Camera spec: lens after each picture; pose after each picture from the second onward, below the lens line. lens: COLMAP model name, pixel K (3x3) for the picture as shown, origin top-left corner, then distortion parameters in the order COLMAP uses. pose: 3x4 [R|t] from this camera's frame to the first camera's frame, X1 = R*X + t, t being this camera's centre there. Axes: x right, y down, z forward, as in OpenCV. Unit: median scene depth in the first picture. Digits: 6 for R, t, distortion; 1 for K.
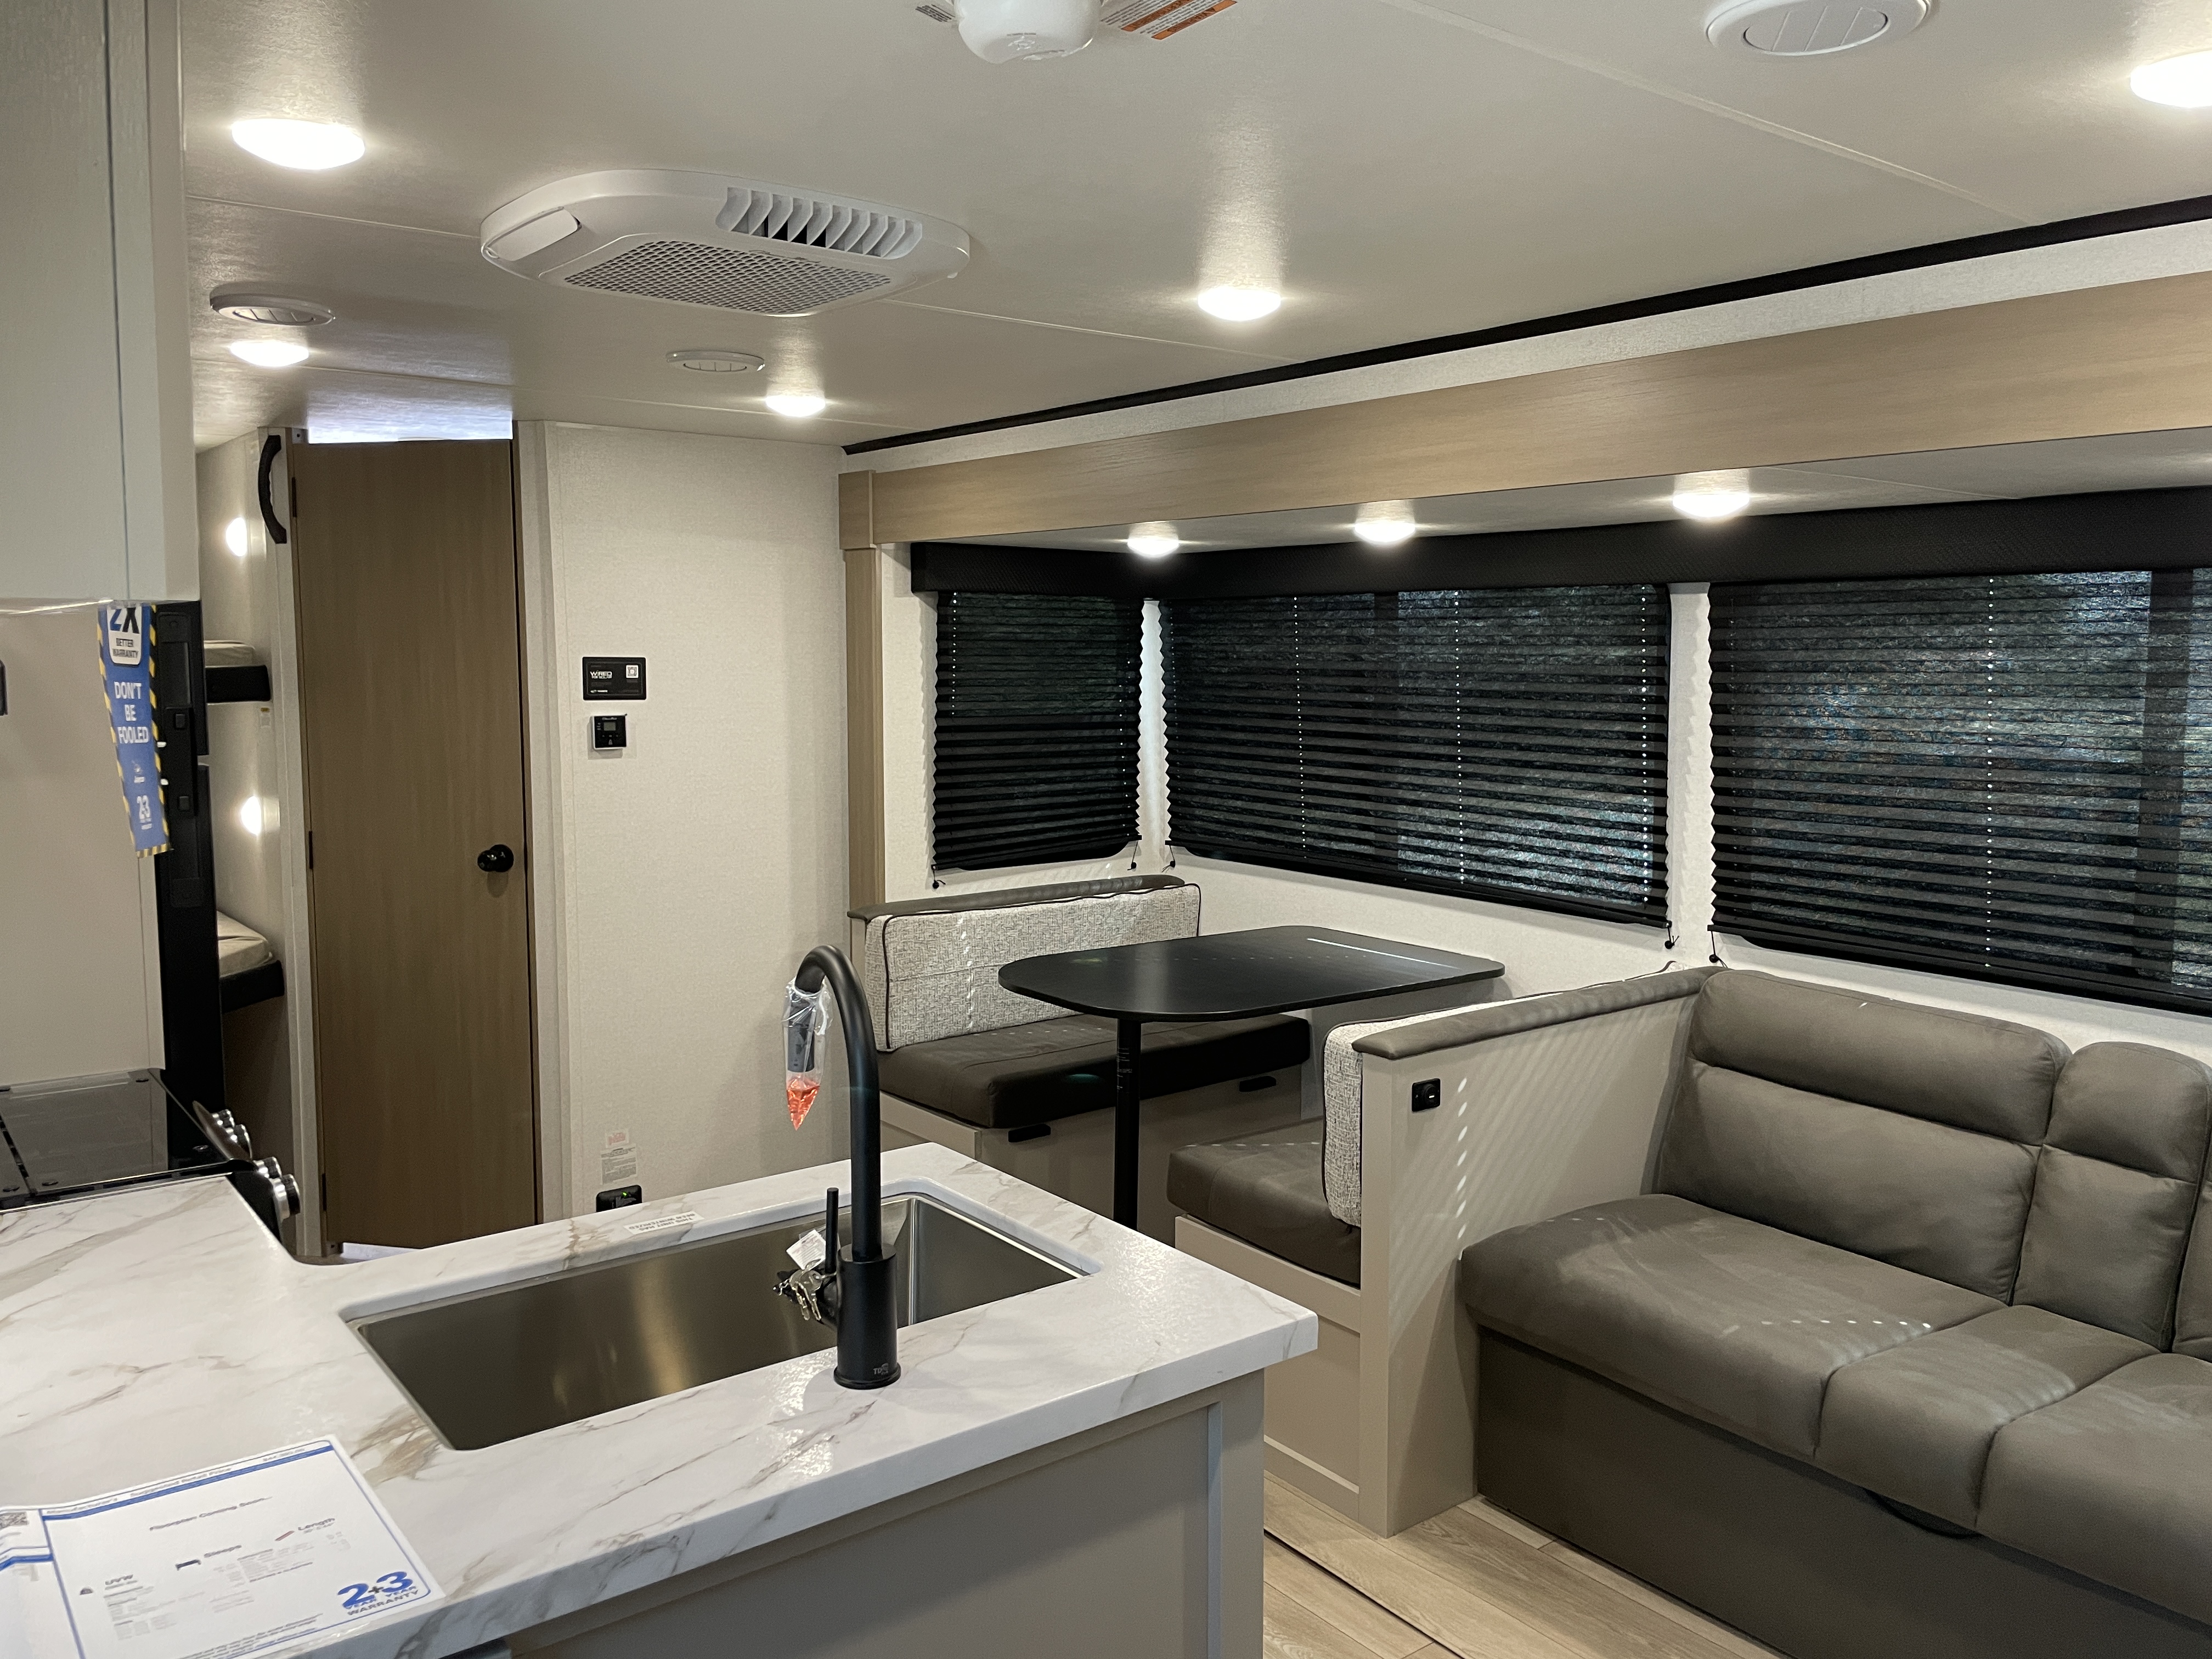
lens RADIAL K [[1709.7, 0, 1102.4], [0, 1709.7, 817.7], [0, 0, 1]] dist [0.093472, -0.138901]
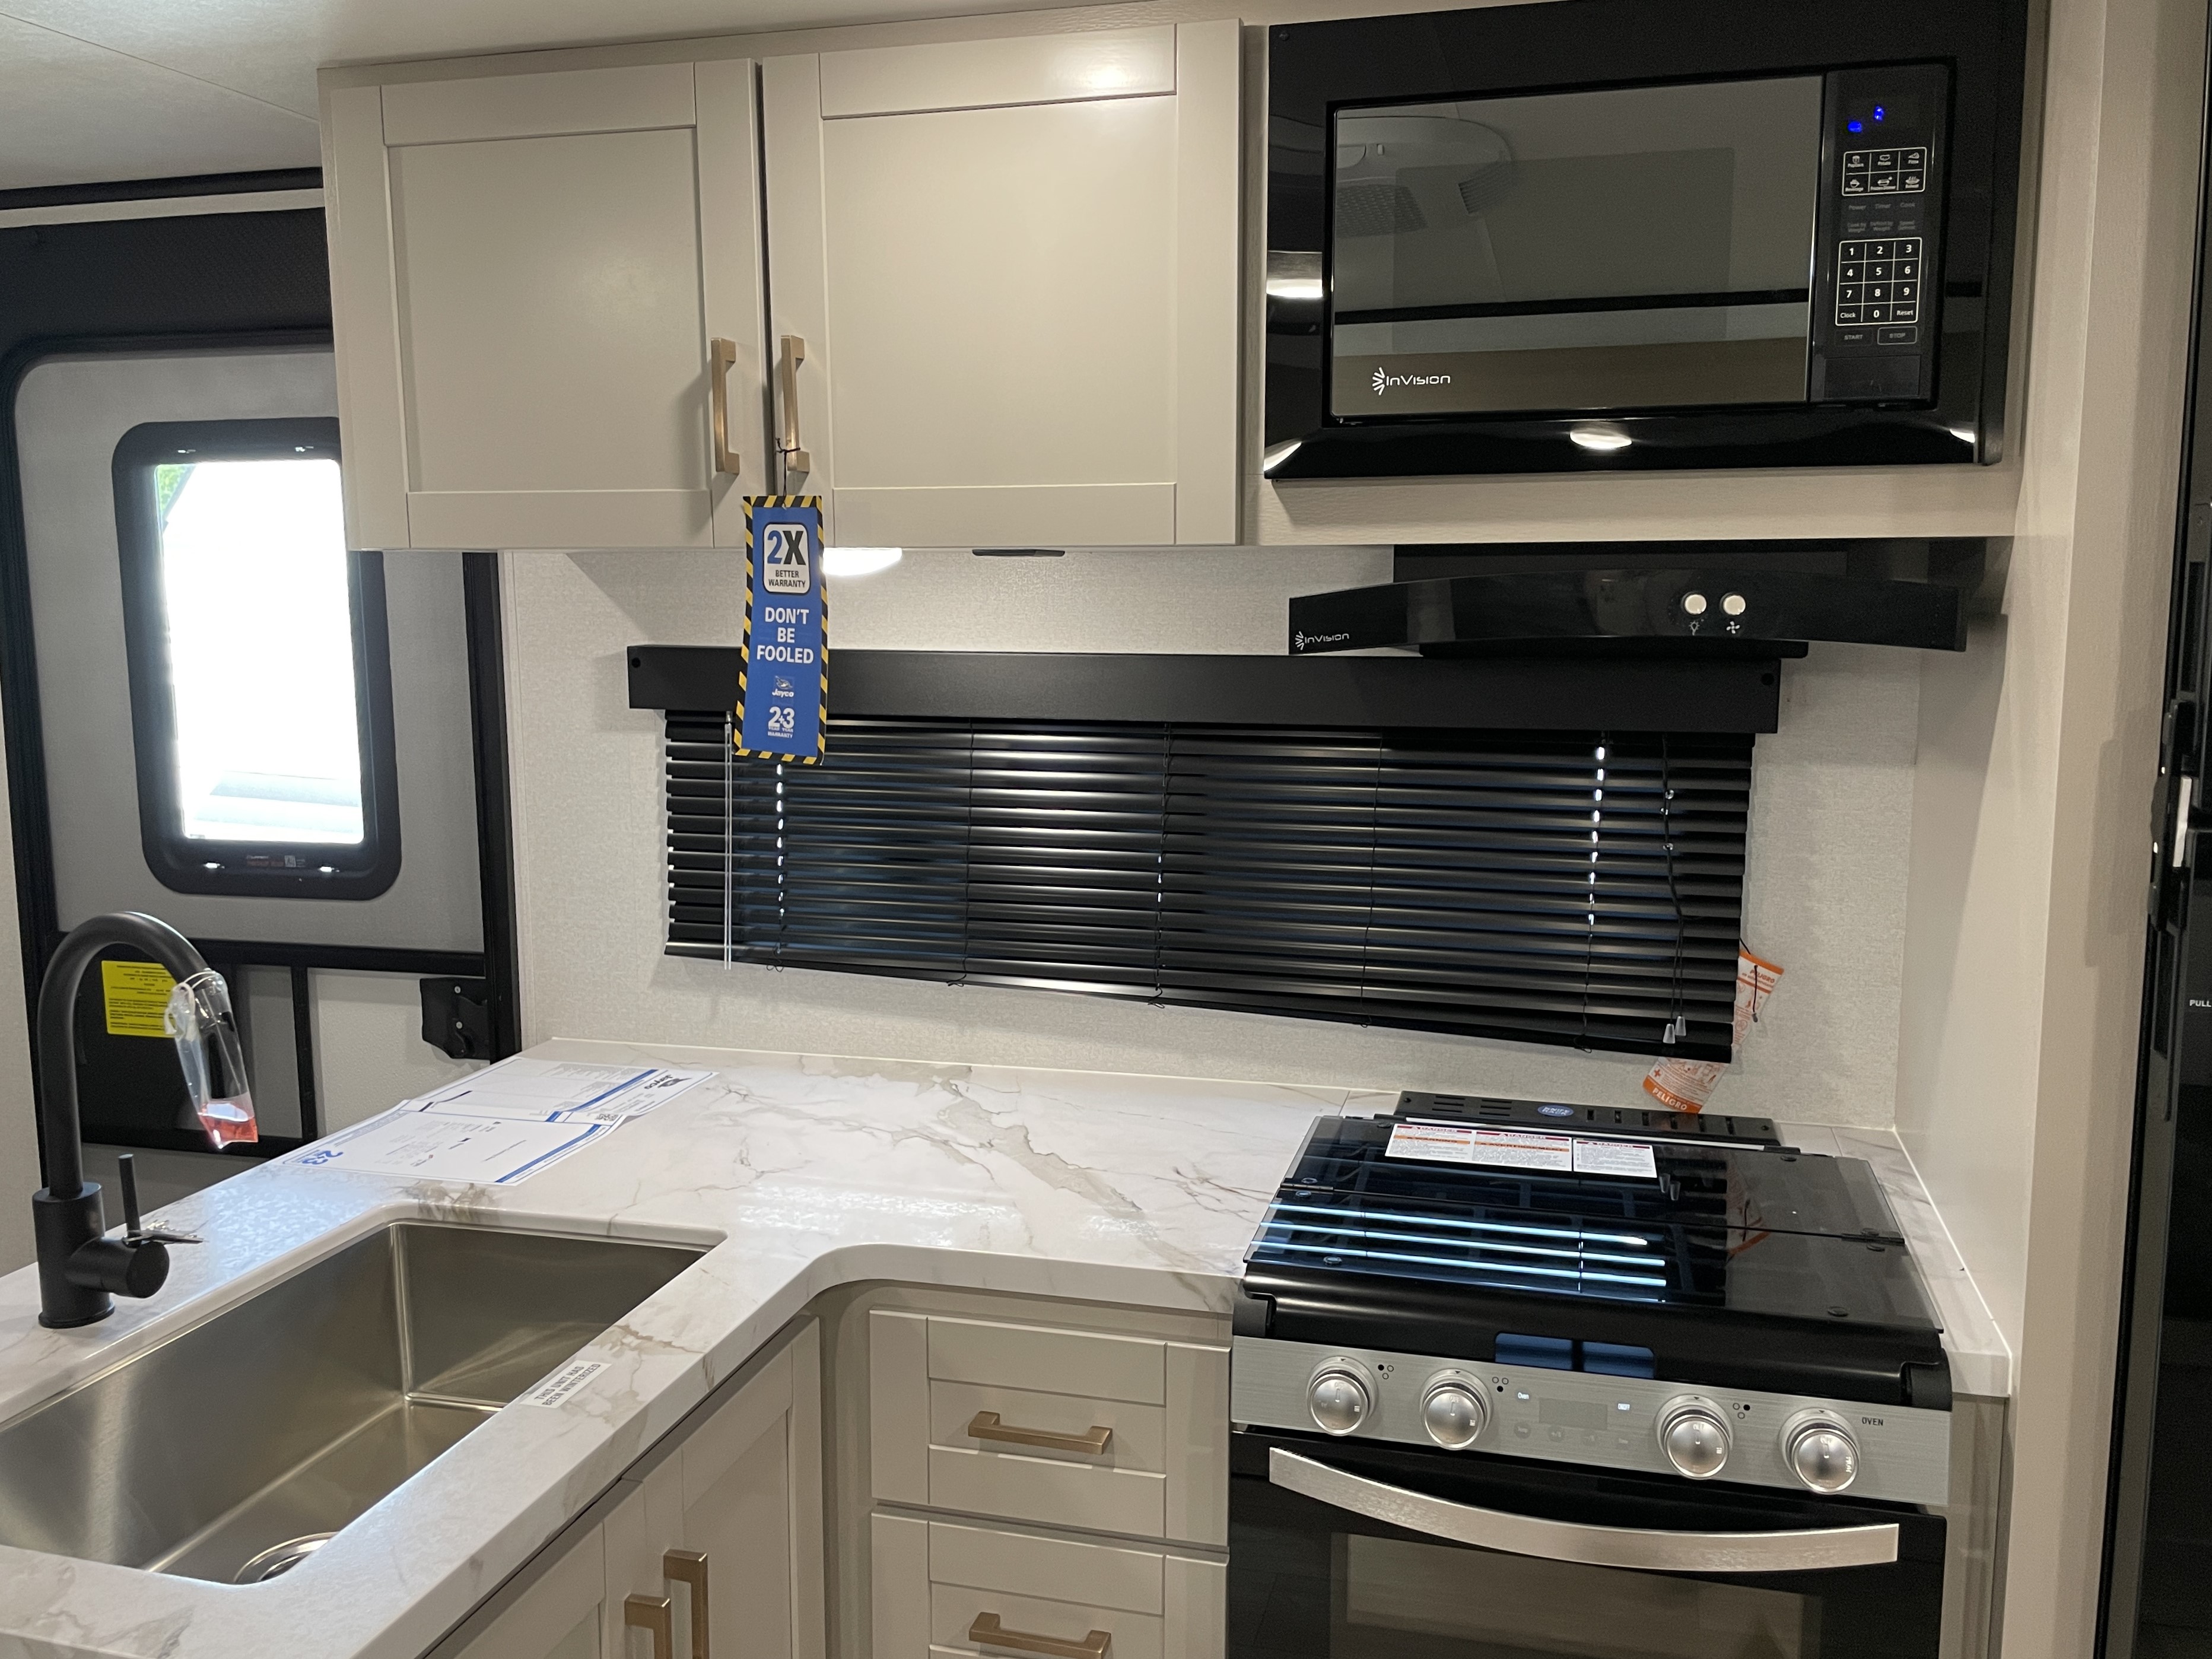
lens RADIAL K [[1821.6, 0, 1106.6], [0, 1821.6, 817.5], [0, 0, 1]] dist [0.072178, -0.099698]
pose [[-0.792072, 0.078527, -0.605355, 0.012666], [-0.060478, 0.976717, 0.205831, -0.182878], [0.607424, 0.199644, -0.768881, 1.865297]]
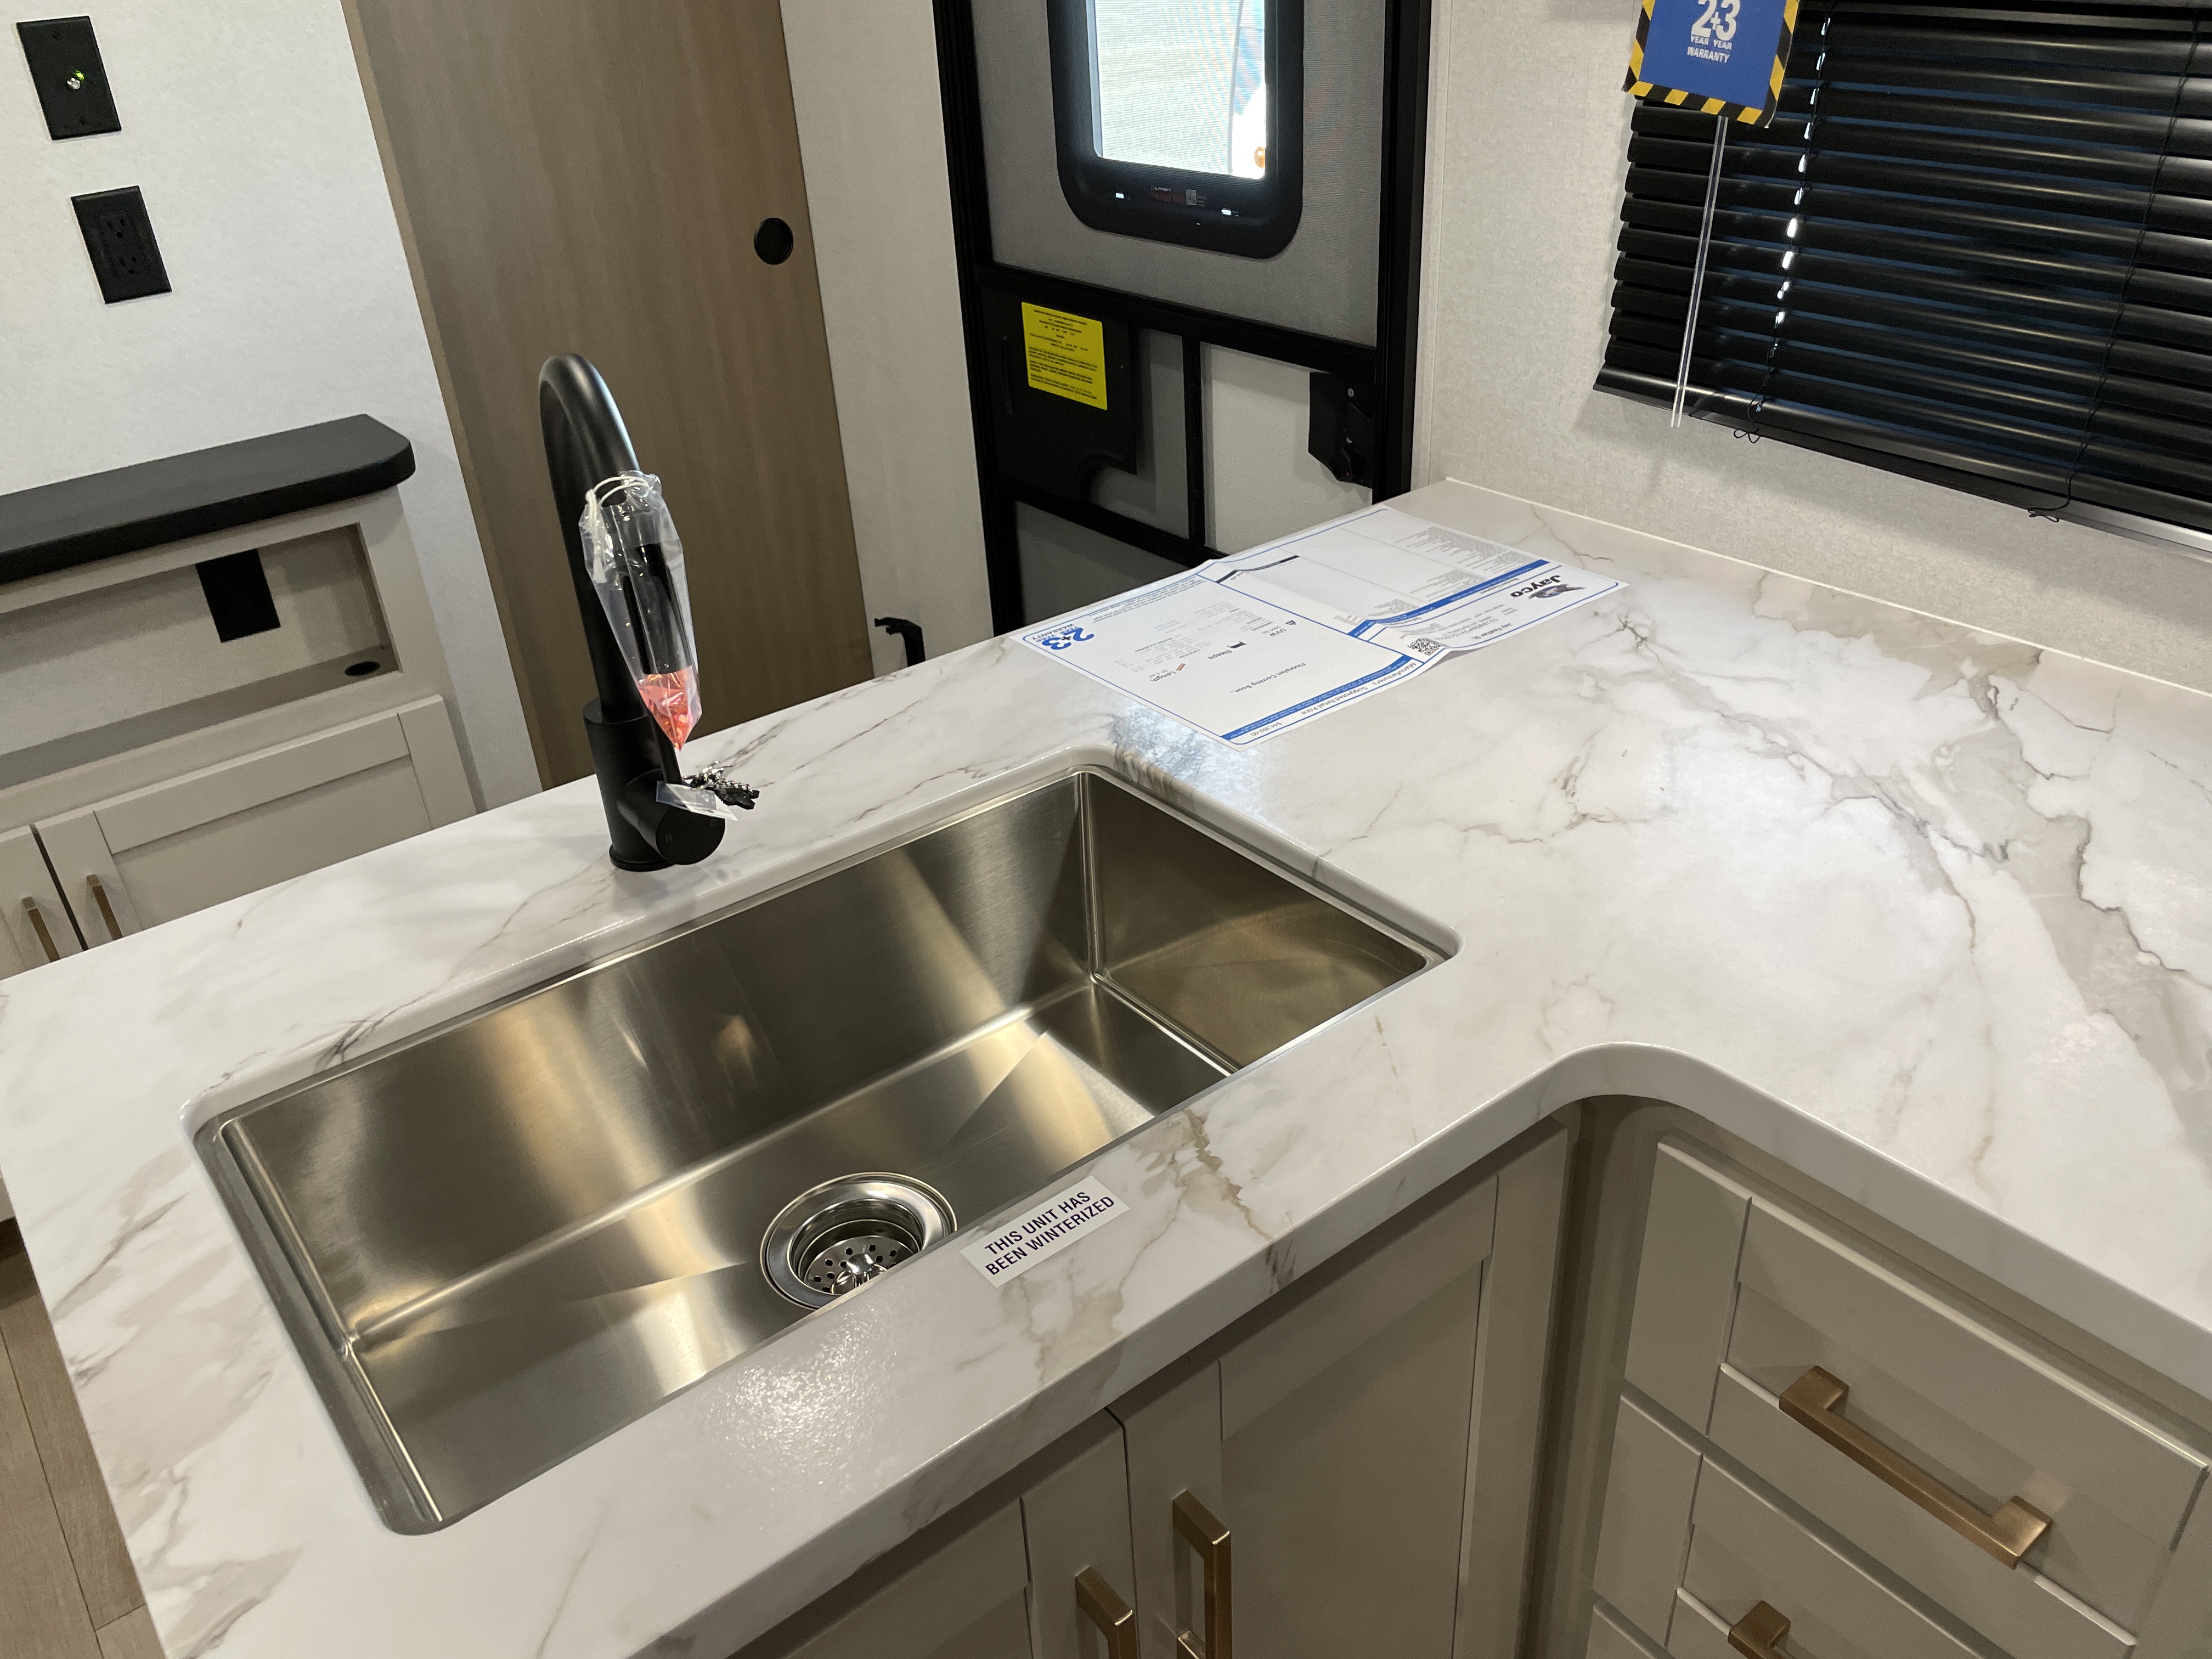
lens RADIAL K [[1709.7, 0, 1102.4], [0, 1709.7, 817.7], [0, 0, 1]] dist [0.093472, -0.138901]
pose [[-0.998533, 0.053006, 0.011069, -0.311138], [0.049692, 0.815766, 0.576243, -0.118297], [0.021515, 0.575948, -0.817203, 1.449397]]
